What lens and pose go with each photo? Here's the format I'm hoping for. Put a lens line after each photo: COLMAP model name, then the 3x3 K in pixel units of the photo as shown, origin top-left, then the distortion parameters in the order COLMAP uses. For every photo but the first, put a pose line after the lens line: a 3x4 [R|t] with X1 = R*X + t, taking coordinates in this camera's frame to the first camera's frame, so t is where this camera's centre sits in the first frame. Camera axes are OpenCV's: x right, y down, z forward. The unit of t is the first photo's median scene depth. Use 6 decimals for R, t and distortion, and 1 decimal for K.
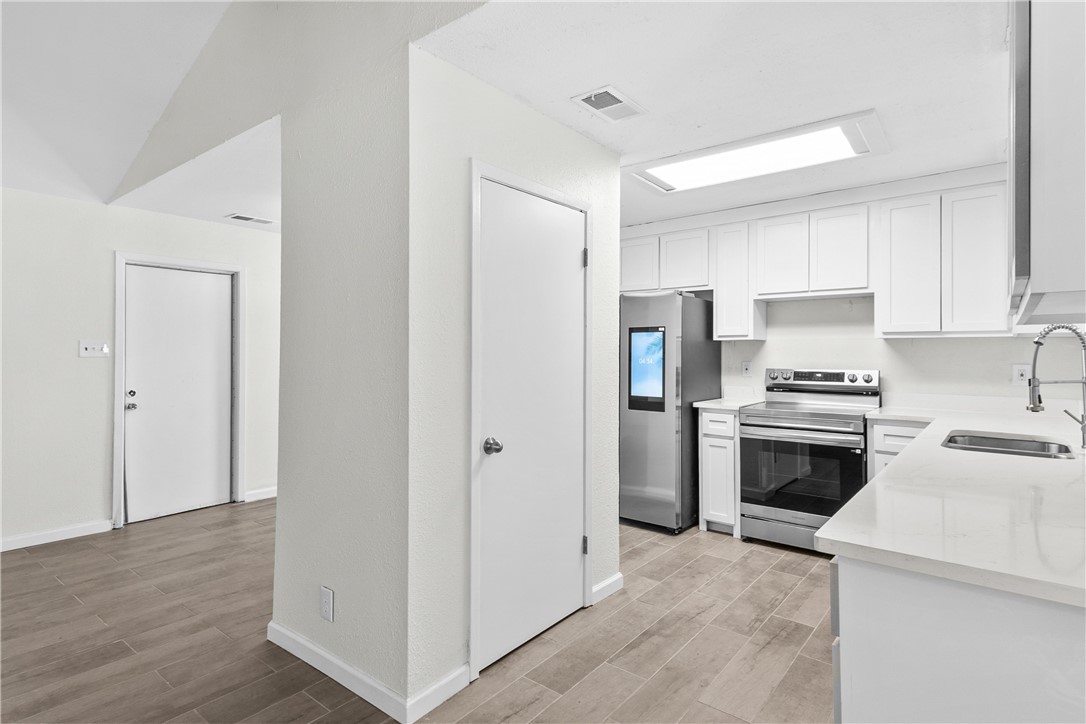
lens RADIAL K [[565.6, 0, 538.4], [0, 565.6, 345.7], [0, 0, 1]] dist [0.037689, 0.000264]
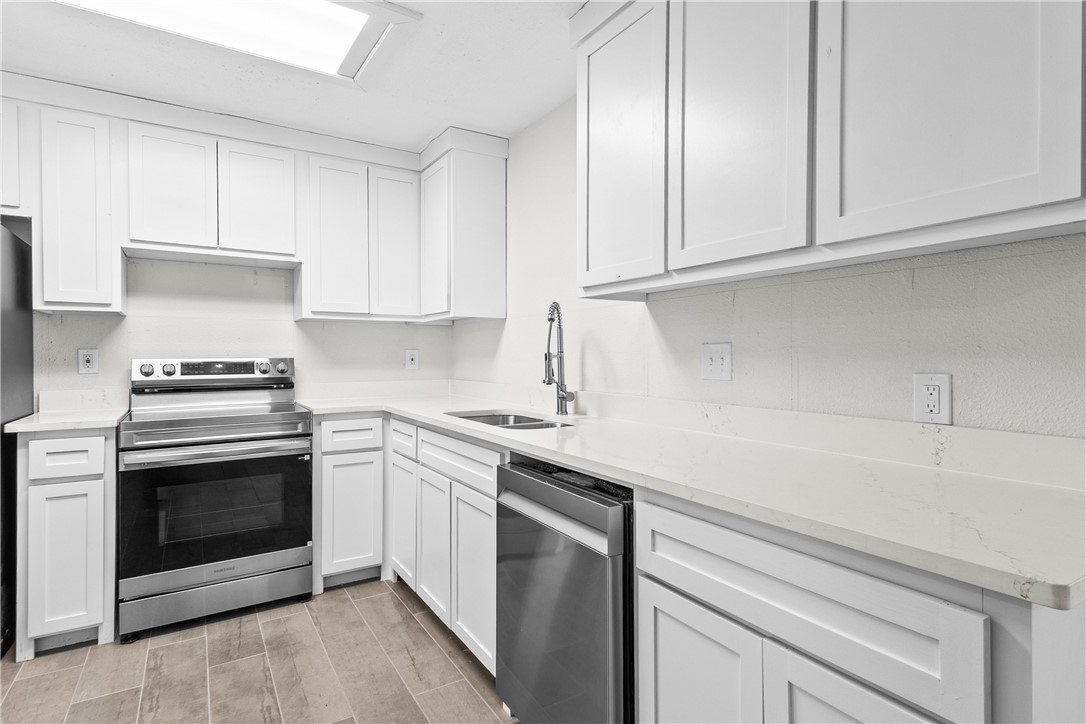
lens RADIAL K [[556.8, 0, 547.0], [0, 556.8, 356.2], [0, 0, 1]] dist [0.013834, -0.003188]
pose [[0.312230, -0.003227, 0.950001, -0.061893], [-0.009339, 0.999935, 0.006466, 0.031003], [-0.949960, -0.010891, 0.312180, 0.384761]]
